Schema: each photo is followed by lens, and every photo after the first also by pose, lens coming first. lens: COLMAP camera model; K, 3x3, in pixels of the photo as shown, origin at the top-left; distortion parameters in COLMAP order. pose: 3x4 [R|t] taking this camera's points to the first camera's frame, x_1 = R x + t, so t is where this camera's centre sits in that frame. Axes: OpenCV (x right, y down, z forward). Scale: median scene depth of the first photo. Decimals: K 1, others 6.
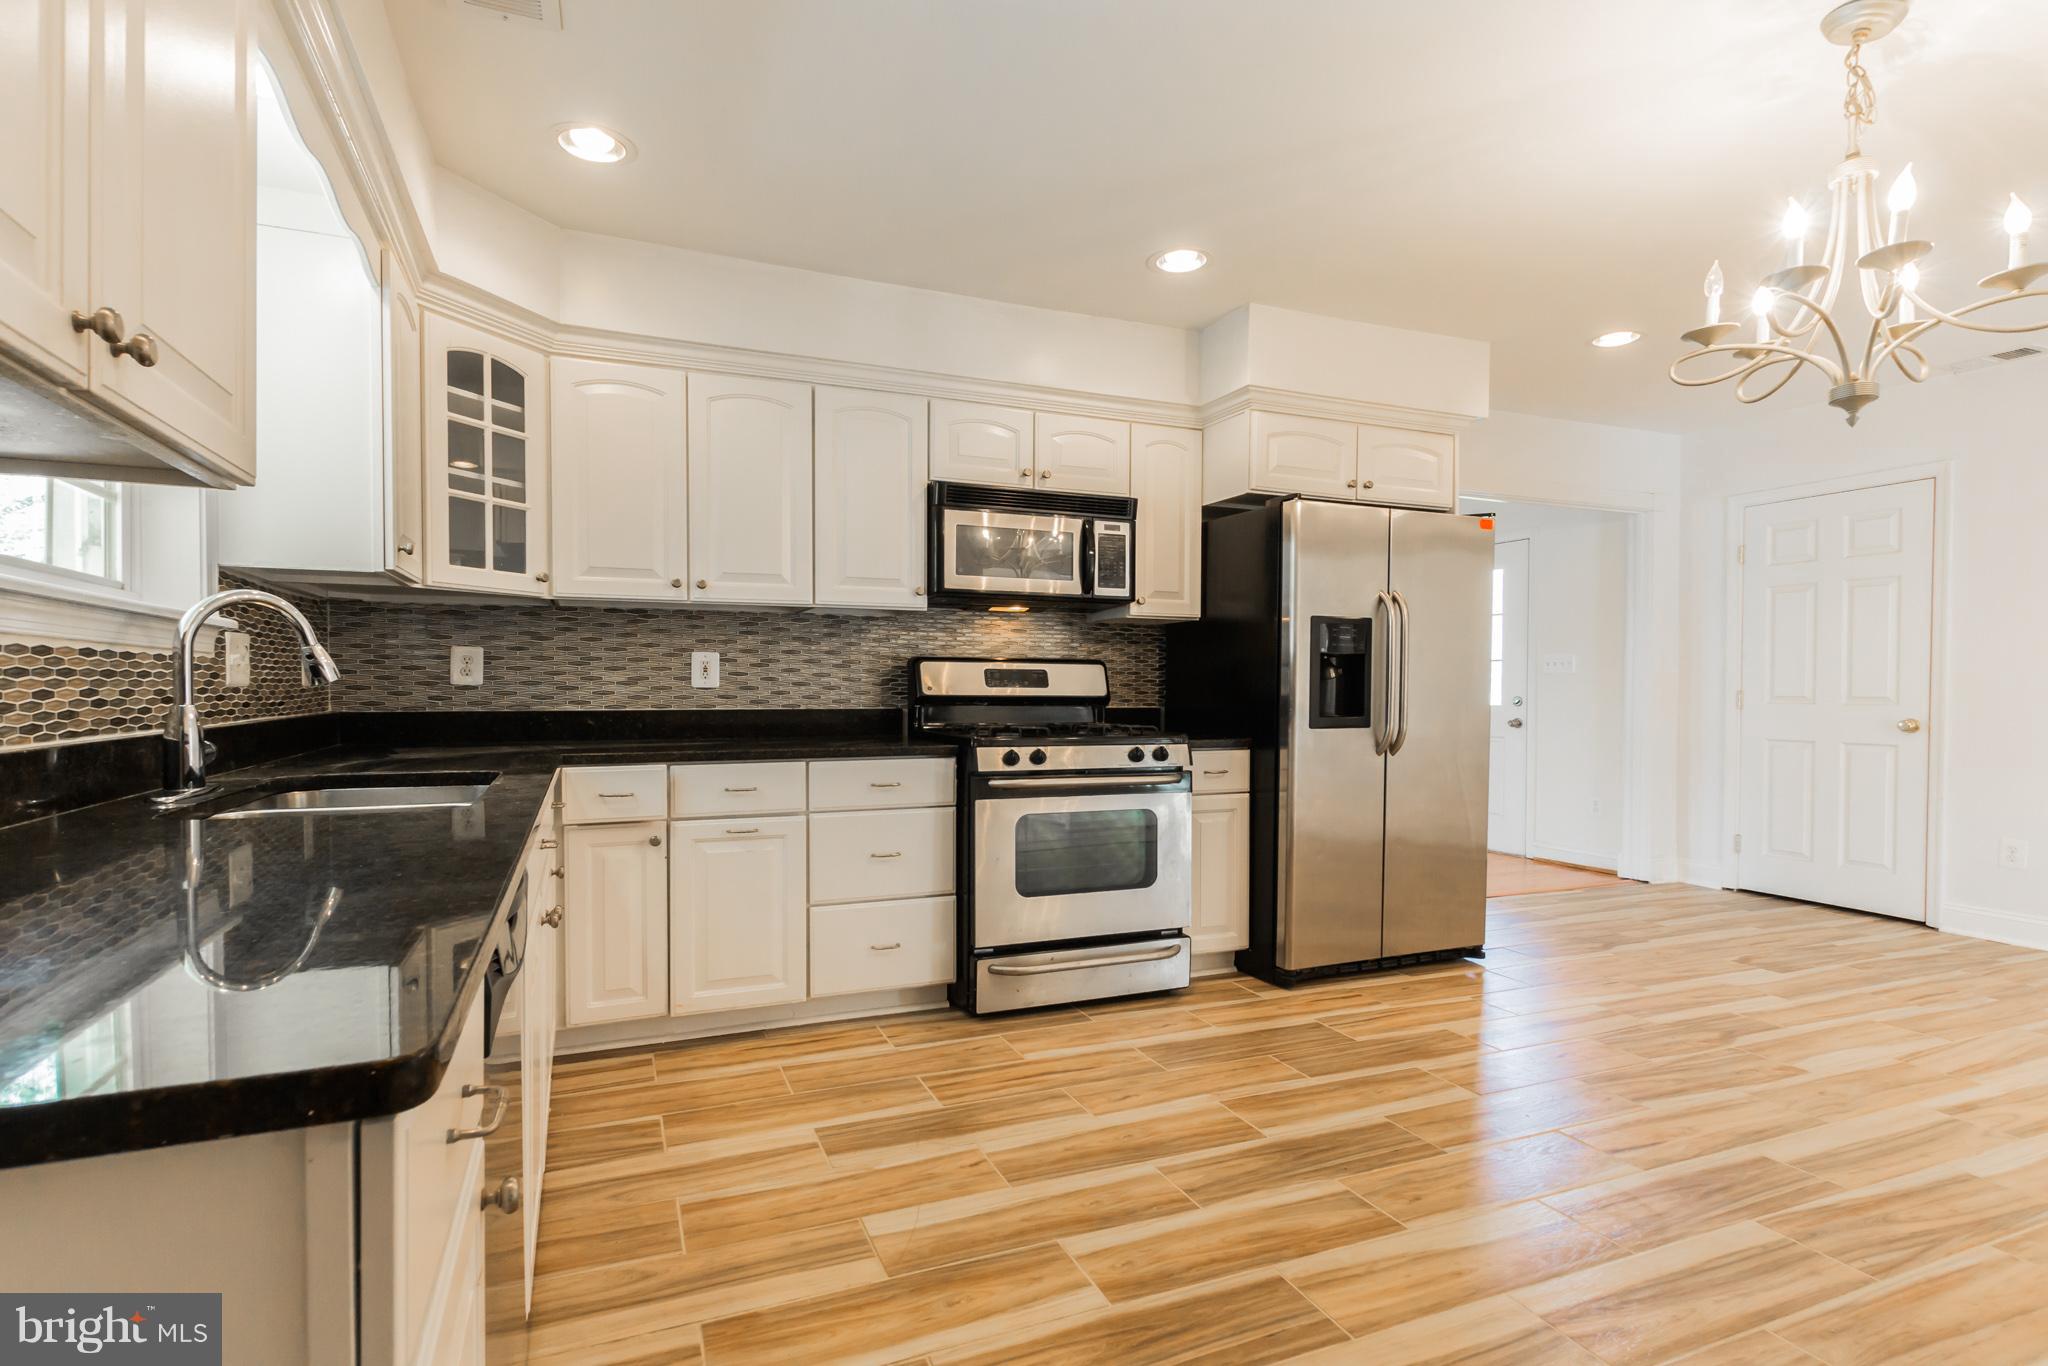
lens RADIAL K [[1024.9, 0, 883.7], [0, 1024.9, 700.7], [0, 0, 1]] dist [0.012168, -0.003043]
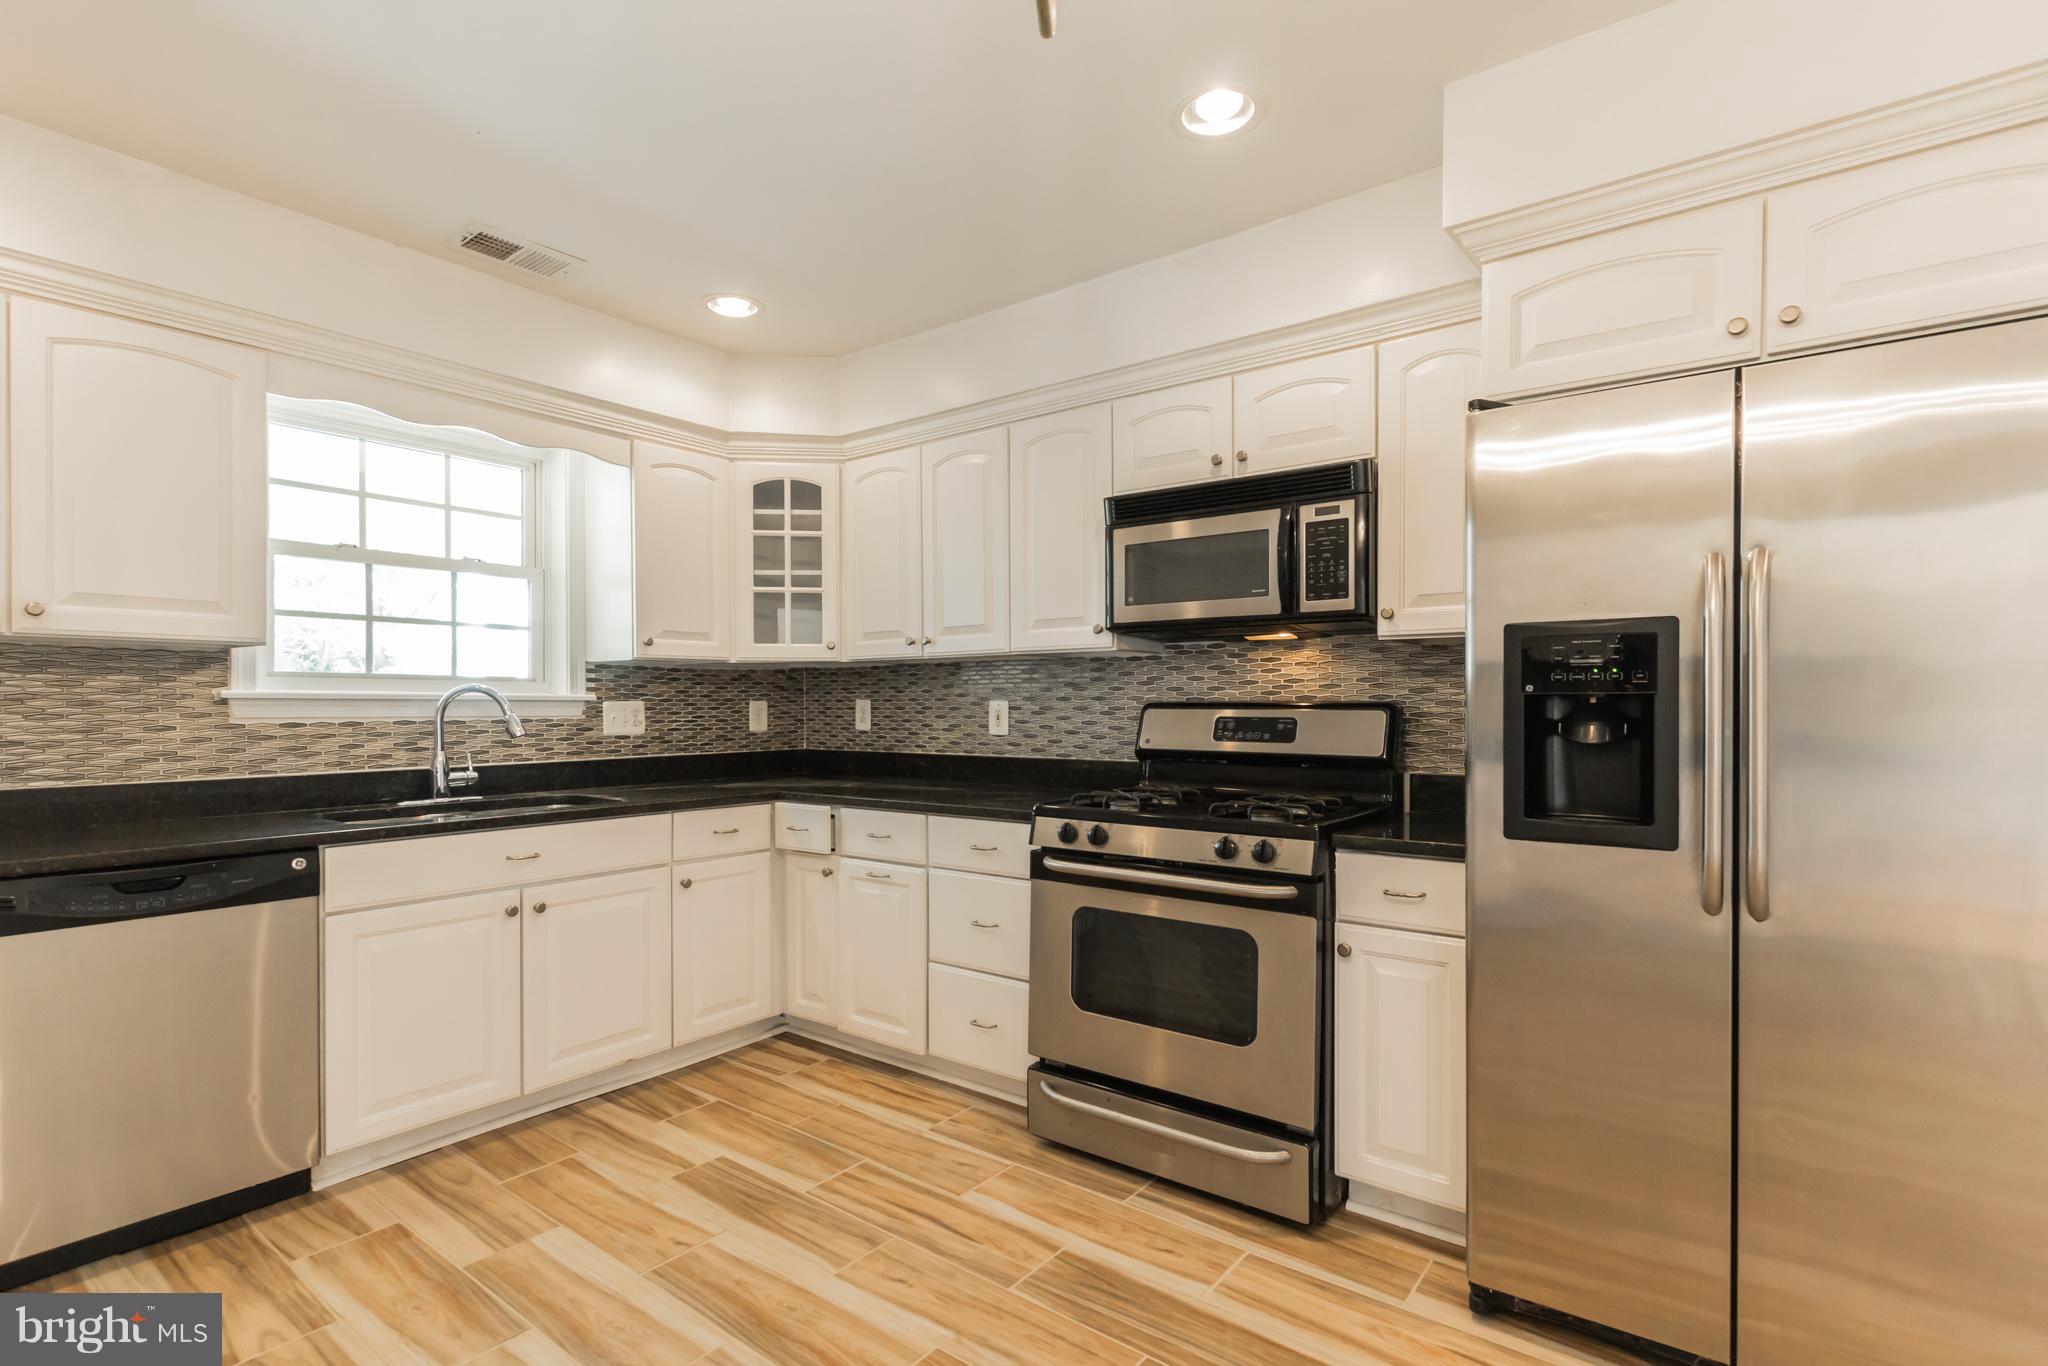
lens RADIAL K [[973.5, 0, 1099.5], [0, 973.5, 711.3], [0, 0, 1]] dist [0.000129, -0.002848]
pose [[0.546416, 0.001236, -0.837513, 0.810512], [-0.010602, 0.999929, -0.005441, -0.037556], [0.837447, 0.011852, 0.546391, 0.624294]]
